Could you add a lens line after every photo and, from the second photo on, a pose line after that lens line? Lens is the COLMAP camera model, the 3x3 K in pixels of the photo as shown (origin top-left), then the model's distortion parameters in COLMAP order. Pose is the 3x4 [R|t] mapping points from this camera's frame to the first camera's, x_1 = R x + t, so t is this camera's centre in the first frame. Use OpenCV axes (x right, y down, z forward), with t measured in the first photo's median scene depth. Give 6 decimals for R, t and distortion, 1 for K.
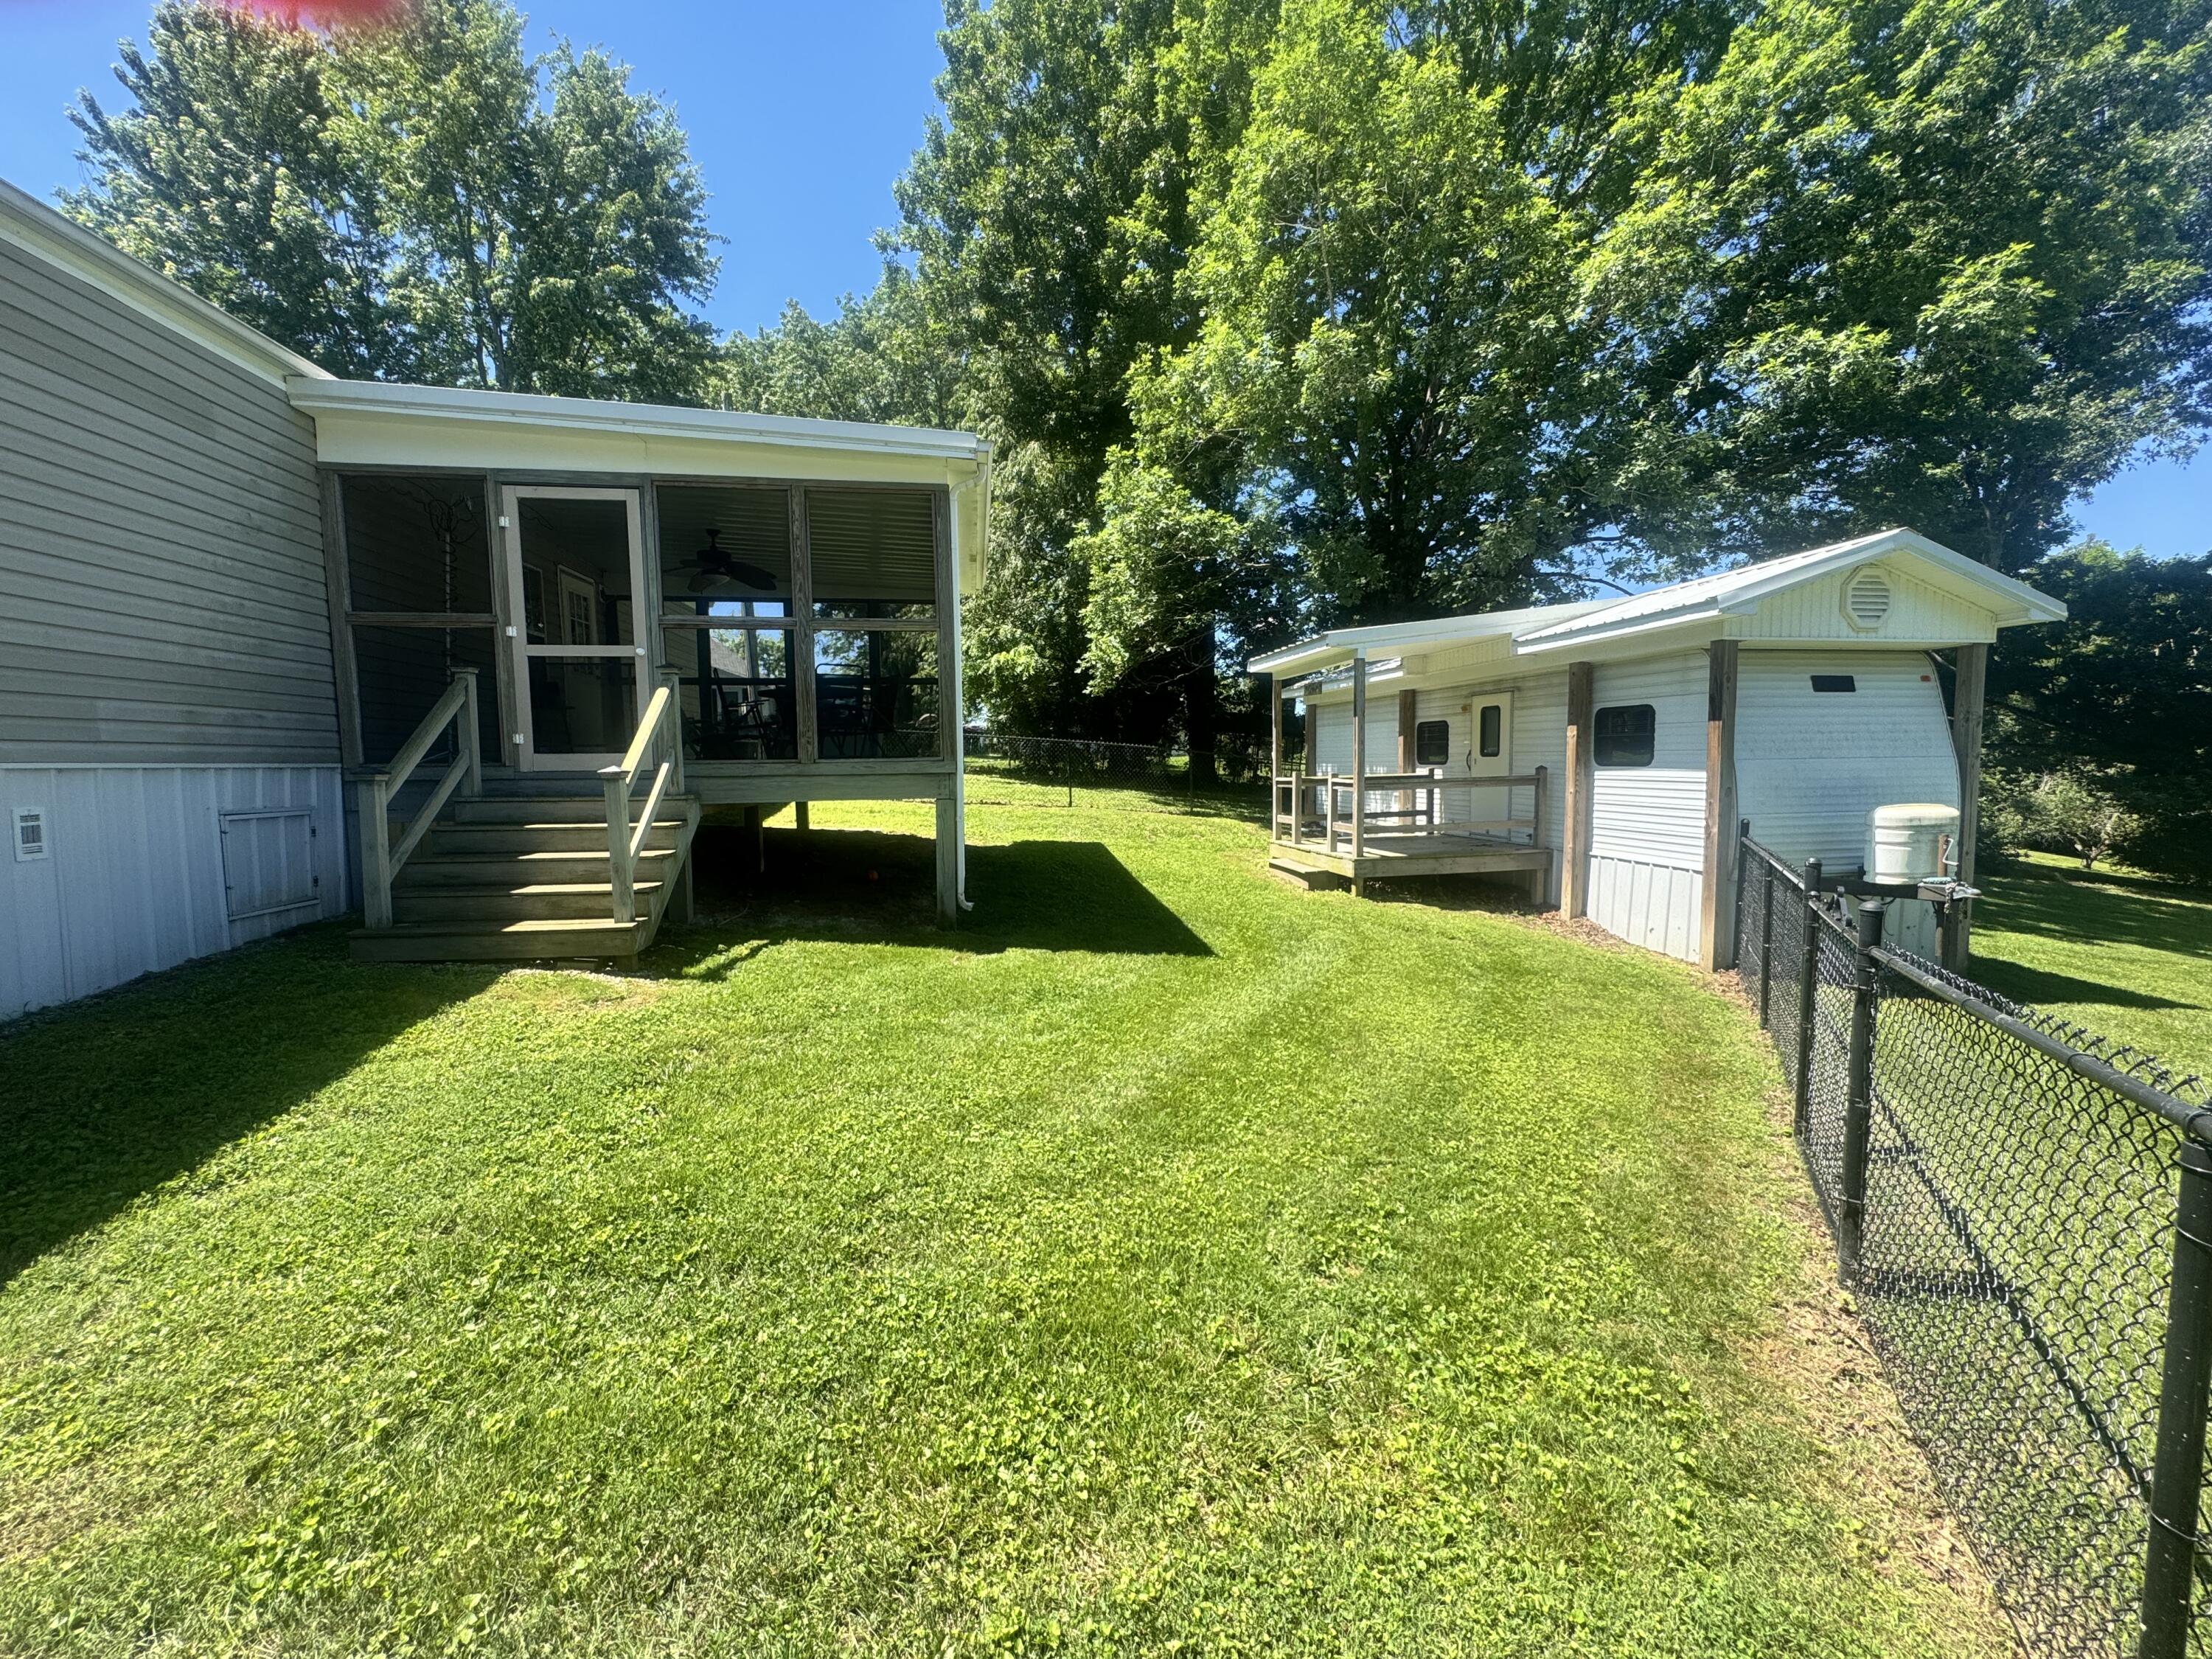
lens RADIAL K [[887.9, 0, 1100.4], [0, 887.9, 828.3], [0, 0, 1]] dist [0.007232, -0.006622]
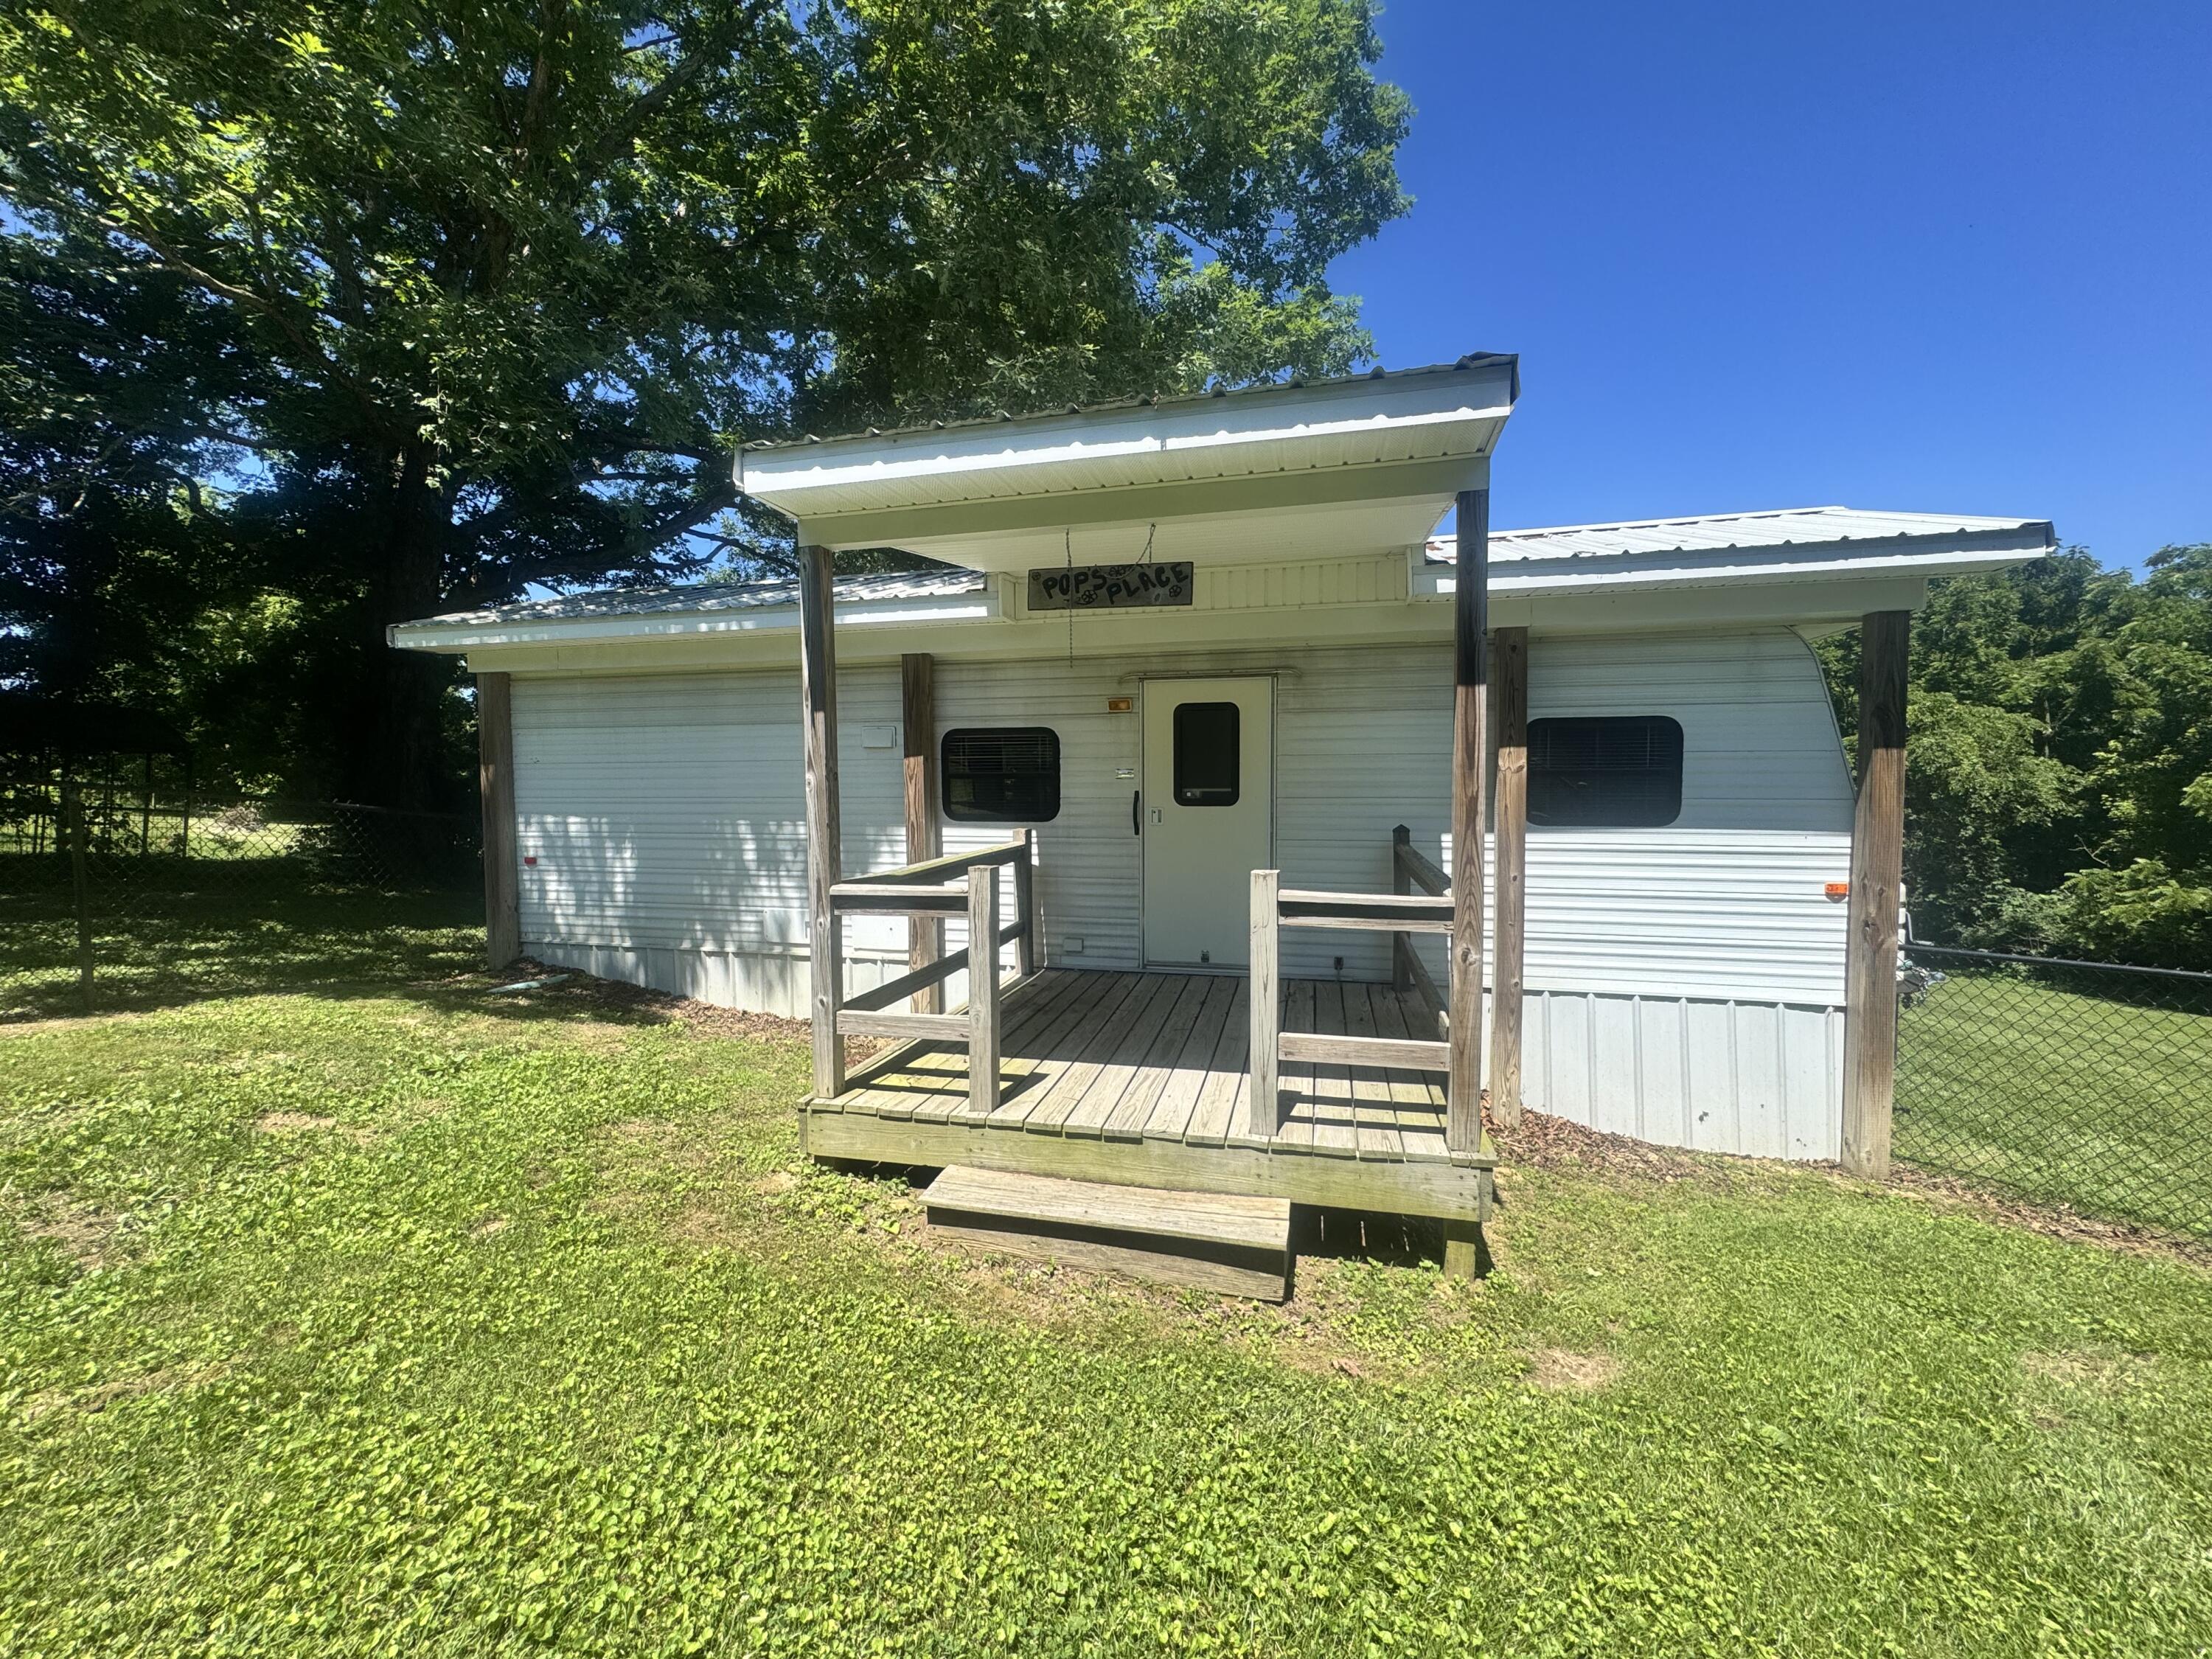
lens RADIAL K [[889.9, 0, 1128.2], [0, 889.9, 822.2], [0, 0, 1]] dist [-0.001694, -0.000069]
pose [[0.400395, -0.038240, 0.915544, -0.036416], [0.074007, 0.997214, 0.009286, -0.094151], [-0.913349, 0.064039, 0.402110, 1.004312]]
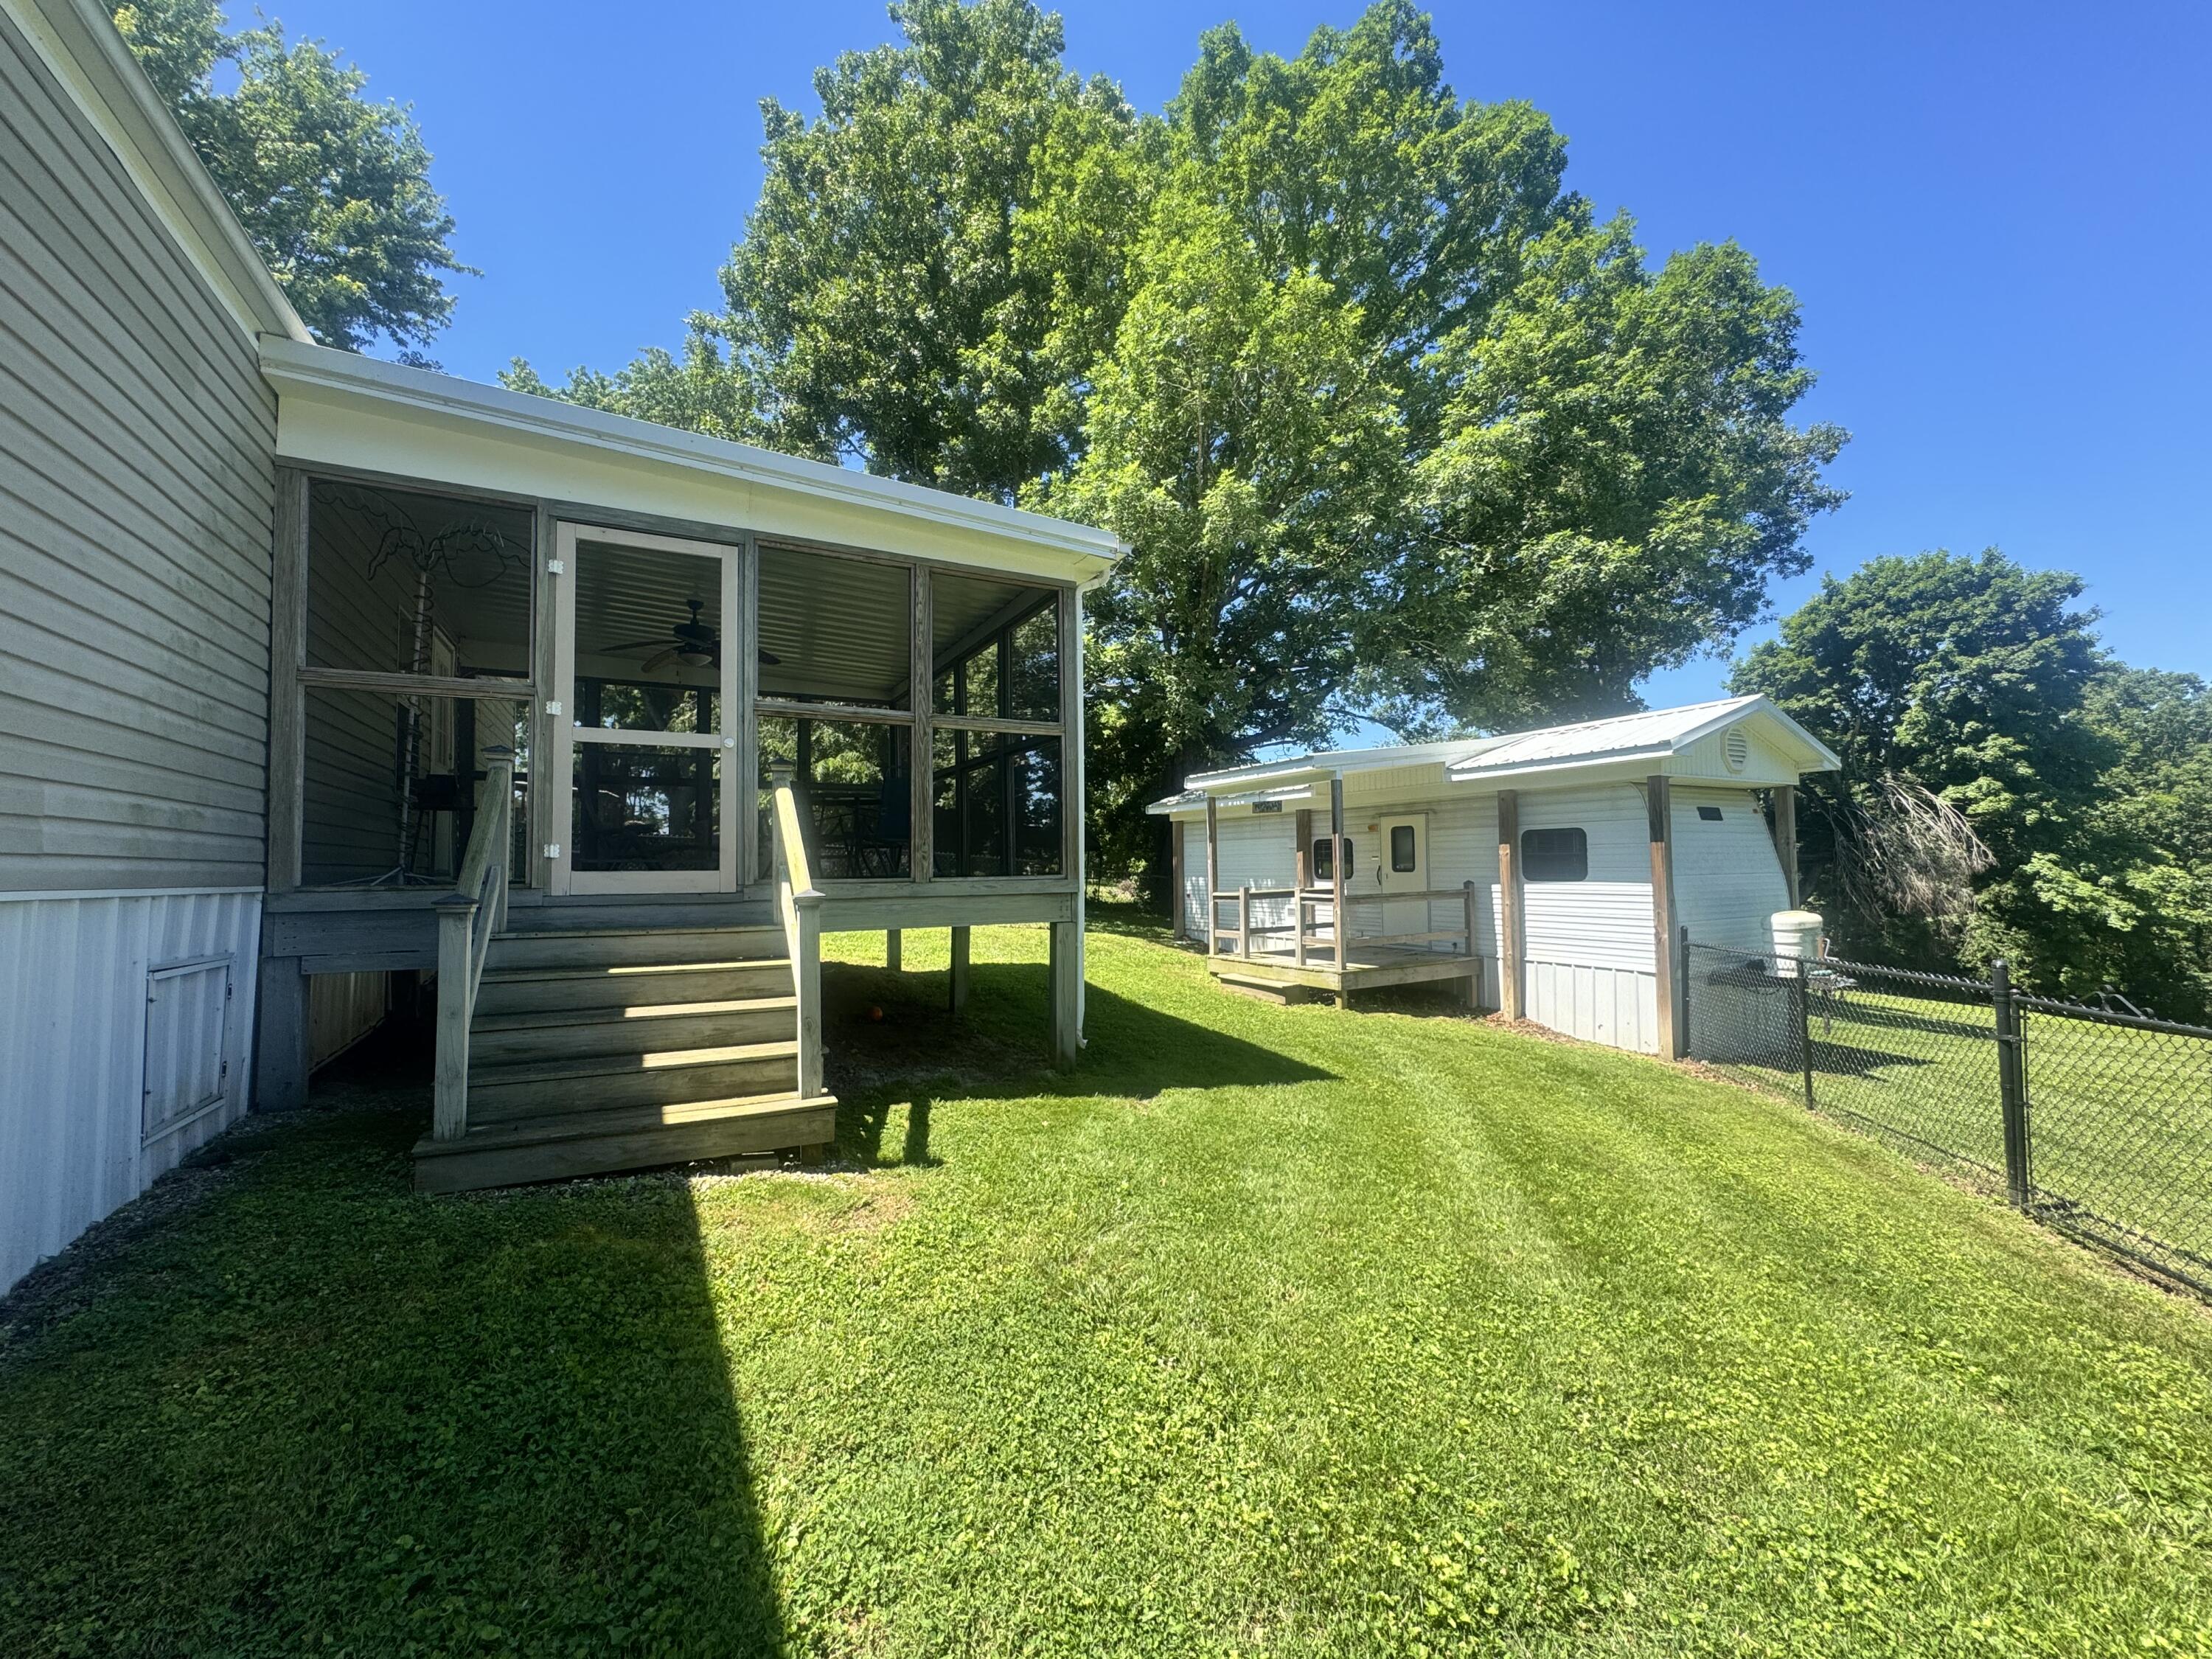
lens RADIAL K [[891.6, 0, 1105.6], [0, 891.6, 823.7], [0, 0, 1]] dist [0.000858, 0.000063]
pose [[0.942693, 0.017825, 0.333184, -0.325096], [0.026083, 0.991579, -0.126848, -0.012274], [-0.332639, 0.128269, 0.934290, 0.108965]]
